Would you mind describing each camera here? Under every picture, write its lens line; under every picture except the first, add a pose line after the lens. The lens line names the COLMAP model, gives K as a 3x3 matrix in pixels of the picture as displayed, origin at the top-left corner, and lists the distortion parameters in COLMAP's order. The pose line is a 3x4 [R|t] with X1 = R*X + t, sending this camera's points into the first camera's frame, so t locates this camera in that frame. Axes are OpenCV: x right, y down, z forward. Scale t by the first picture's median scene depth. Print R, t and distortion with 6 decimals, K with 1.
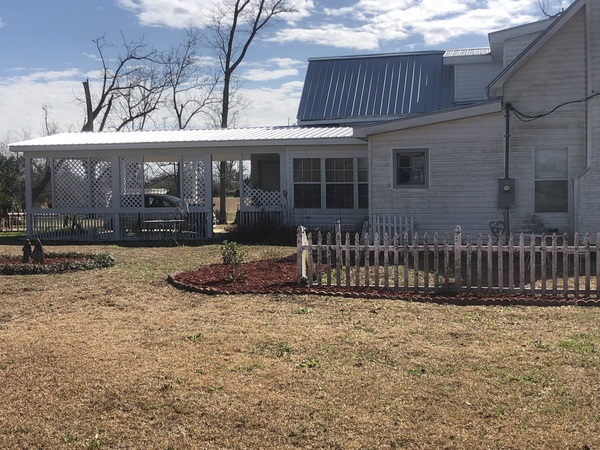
lens RADIAL K [[832.1, 0, 300.0], [0, 832.1, 225.0], [0, 0, 1]] dist [0.020237, -0.031771]
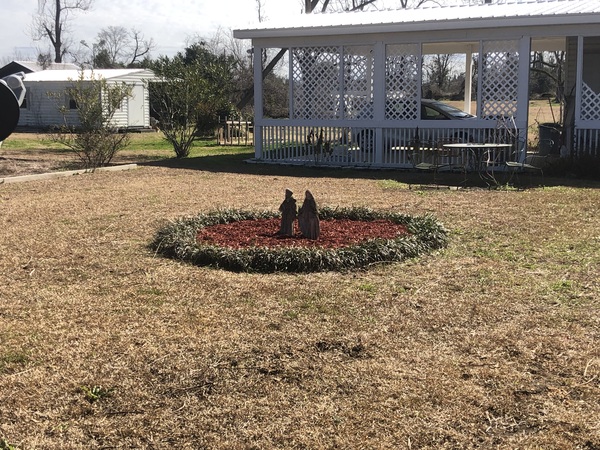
lens RADIAL K [[832.1, 0, 300.0], [0, 832.1, 225.0], [0, 0, 1]] dist [0.020237, -0.031771]
pose [[0.972647, 0.043344, -0.228210, -0.134481], [-0.016498, 0.992846, 0.118255, -0.015642], [0.231703, -0.111255, 0.966404, 0.330076]]
